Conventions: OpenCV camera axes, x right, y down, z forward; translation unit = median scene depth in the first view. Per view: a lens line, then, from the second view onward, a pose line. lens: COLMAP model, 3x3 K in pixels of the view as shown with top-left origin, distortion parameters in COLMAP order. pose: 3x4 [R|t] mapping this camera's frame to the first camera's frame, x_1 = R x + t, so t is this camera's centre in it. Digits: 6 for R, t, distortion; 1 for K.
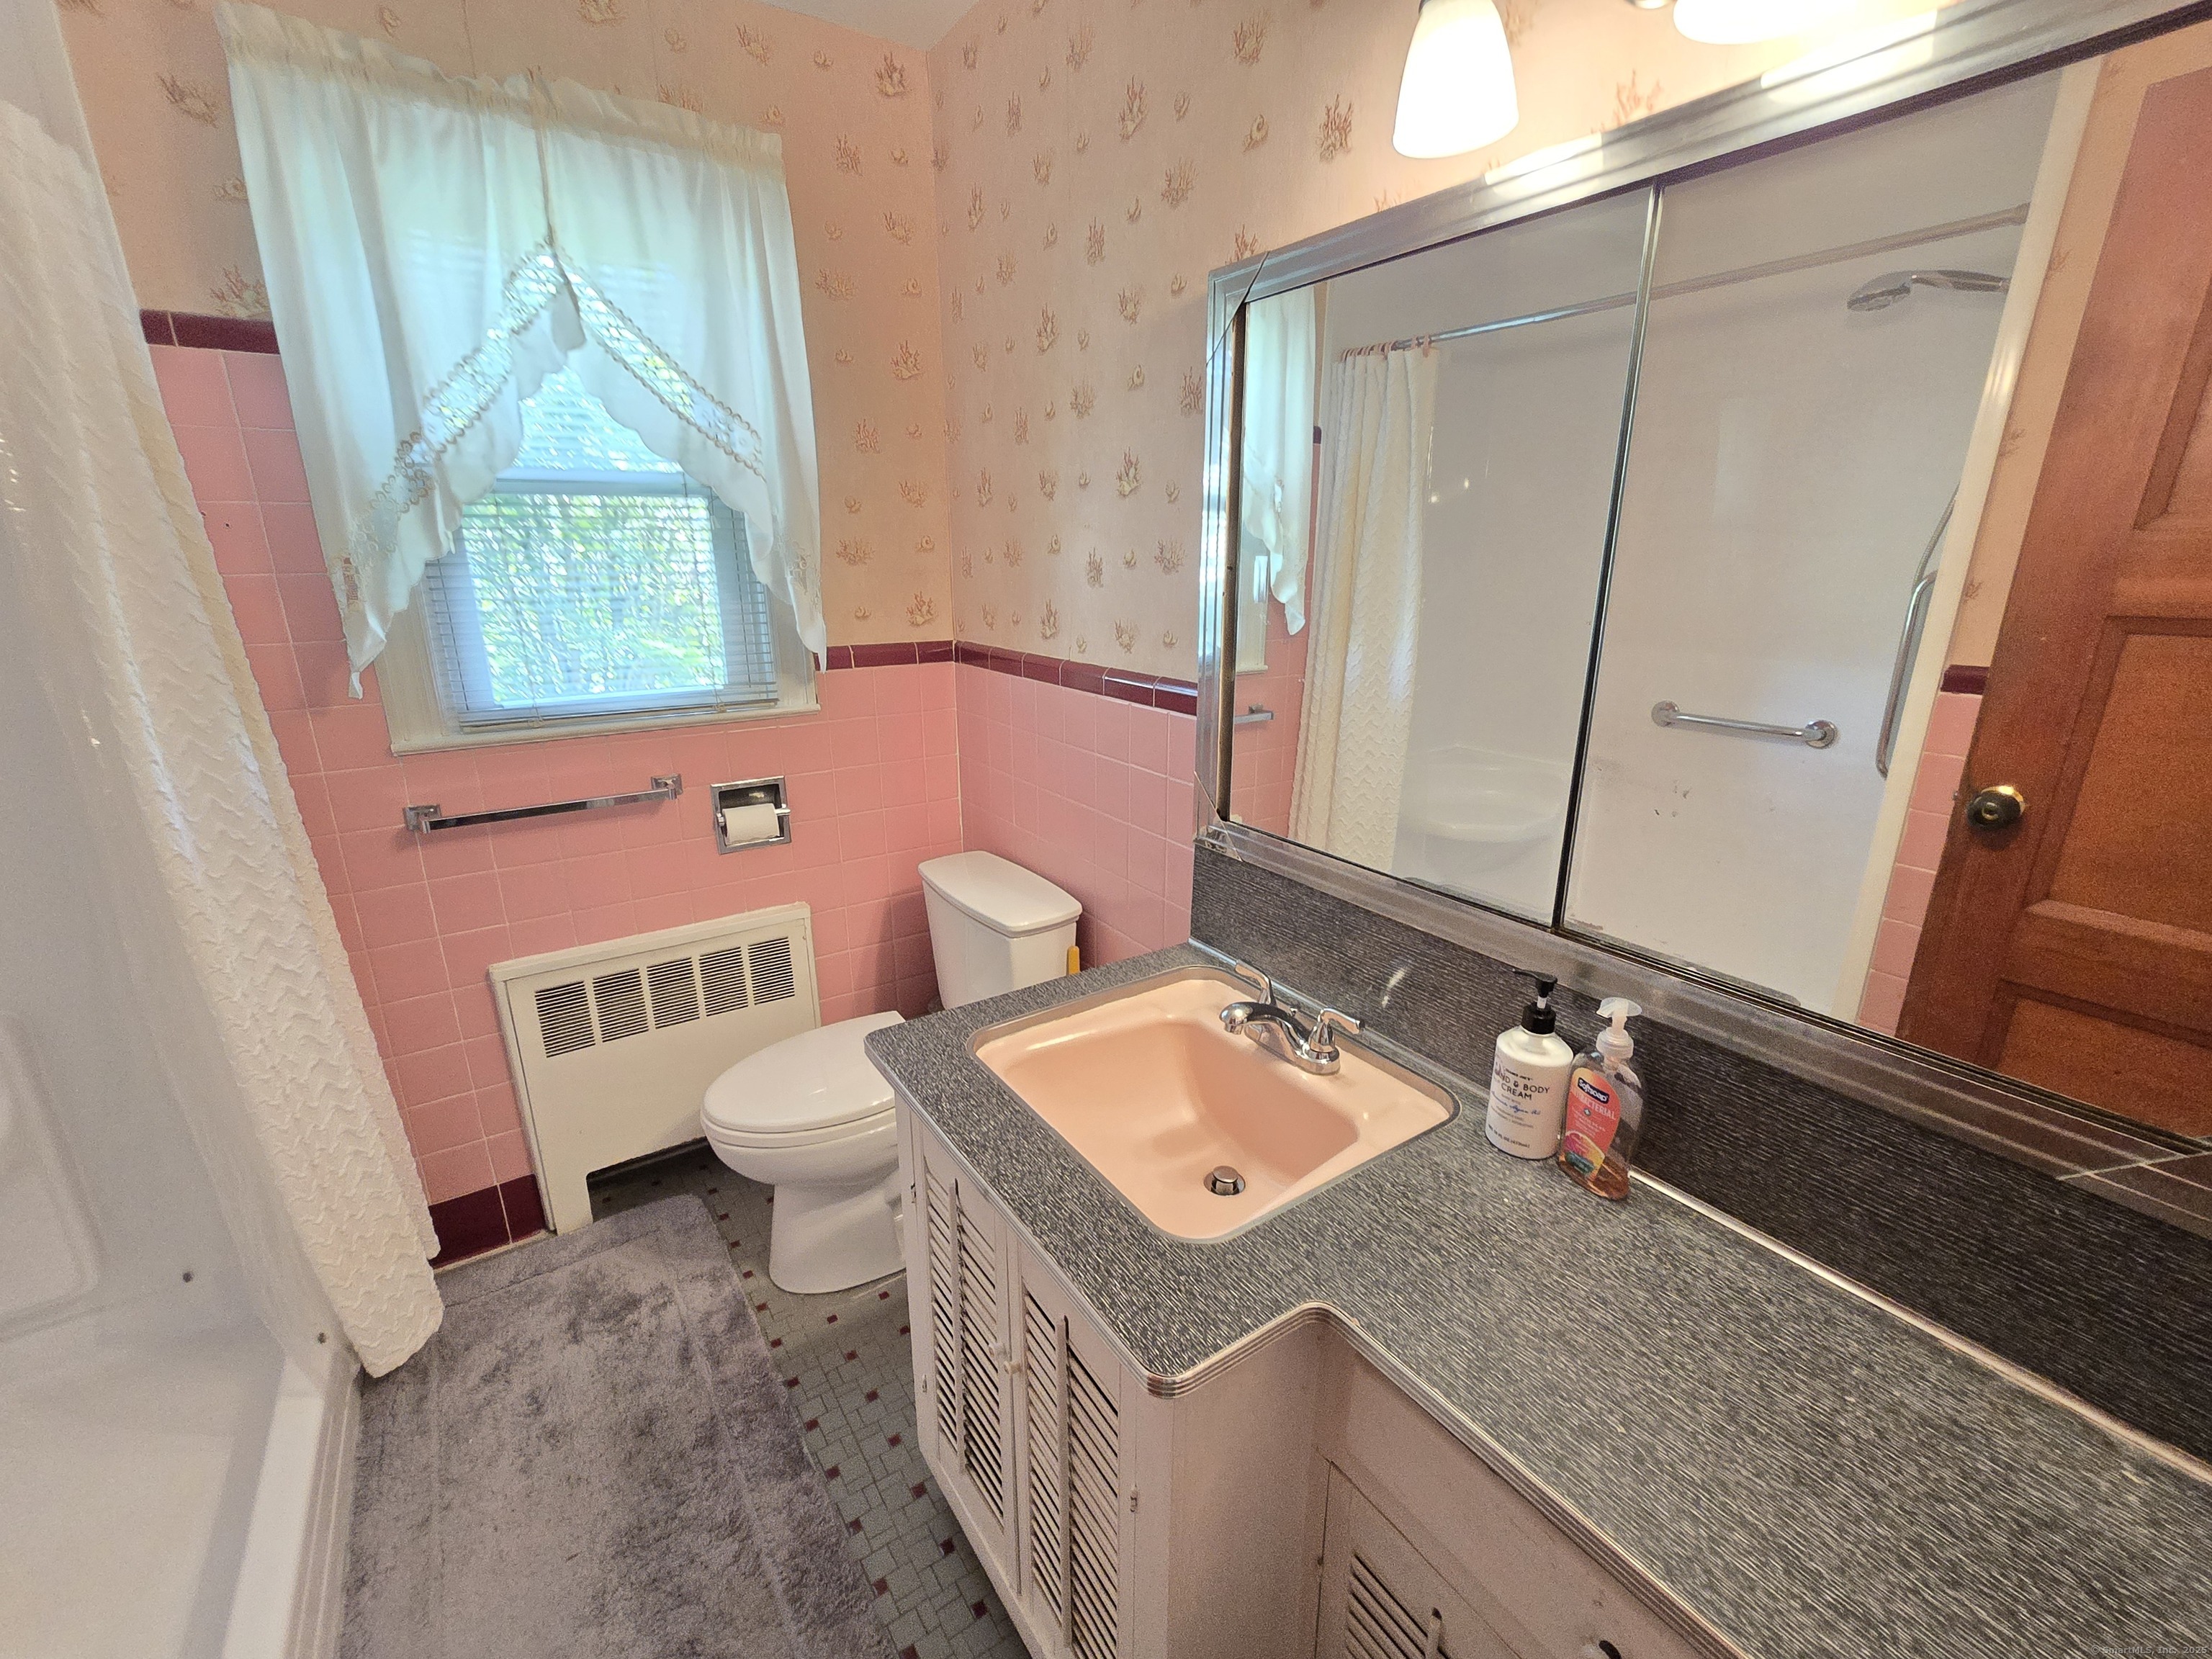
lens RADIAL K [[910.5, 0, 1105.5], [0, 910.5, 824.9], [0, 0, 1]] dist [-0.000392, -0.000013]
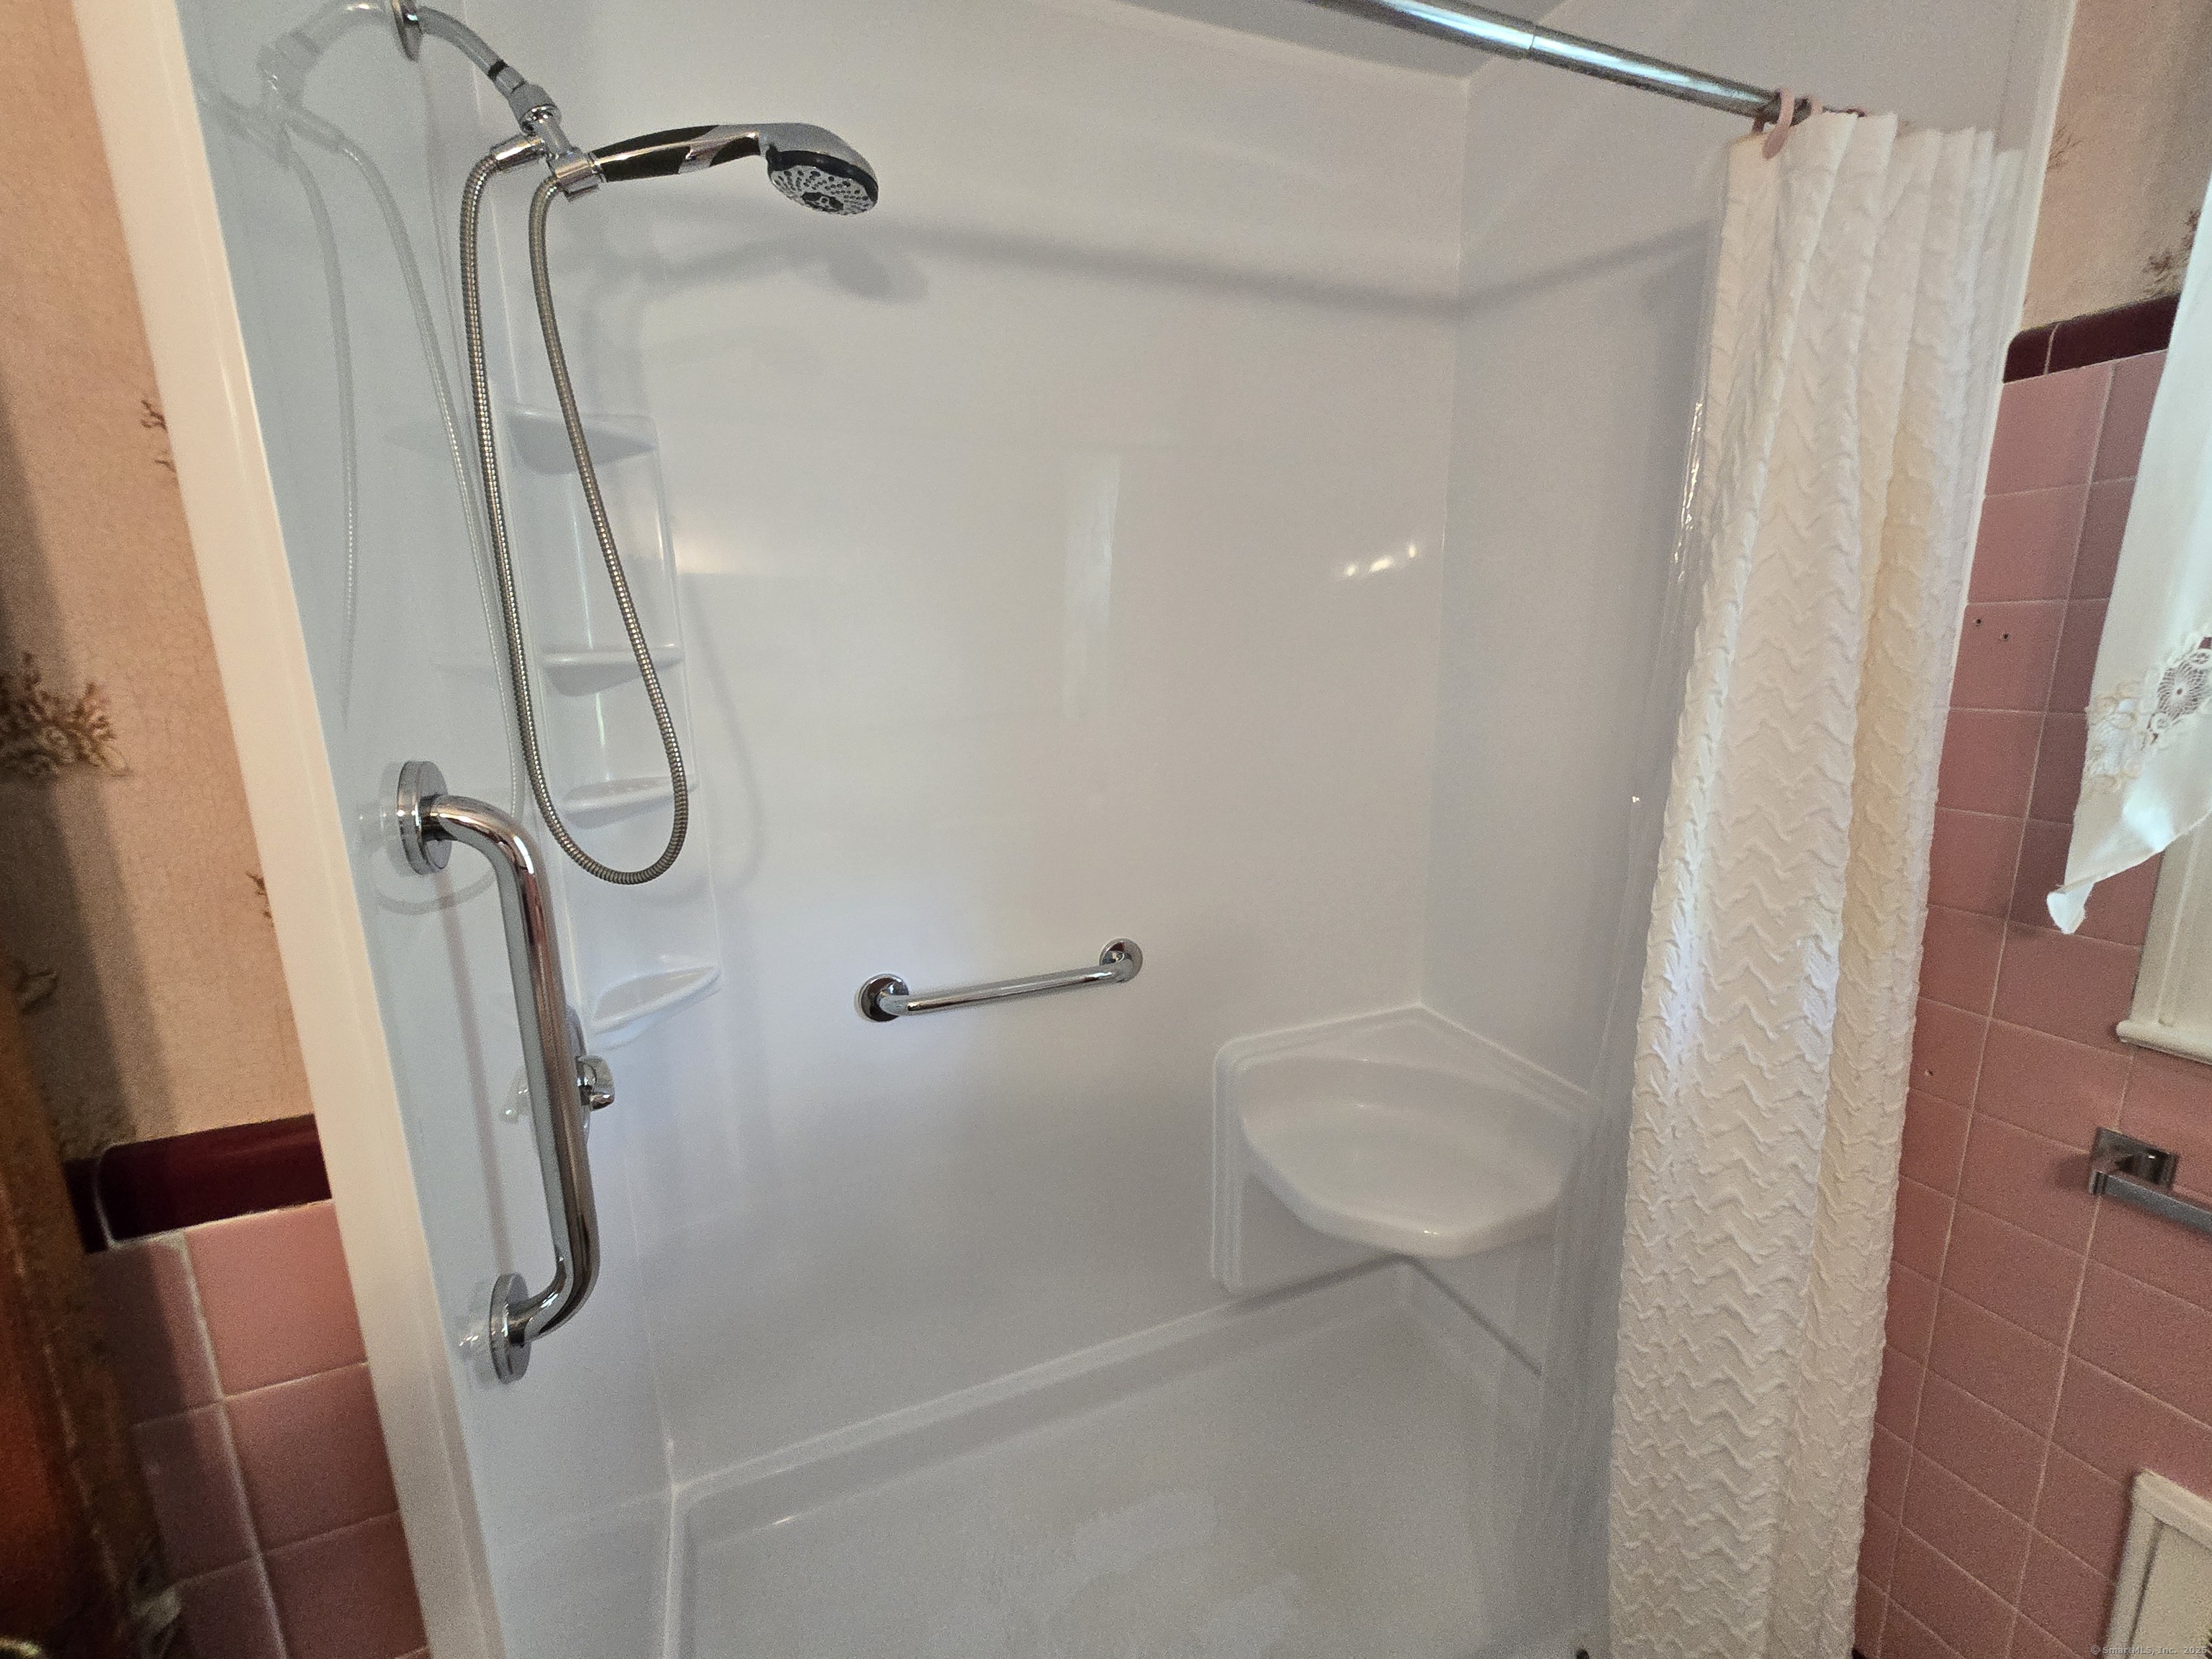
lens RADIAL K [[910.5, 0, 1106.7], [0, 910.5, 823.8], [0, 0, 1]] dist [-0.000392, -0.000013]
pose [[-0.210252, 0.196166, -0.957765, -0.180911], [-0.258420, 0.933668, 0.247959, -0.208991], [0.942875, 0.299639, -0.145612, 0.552372]]
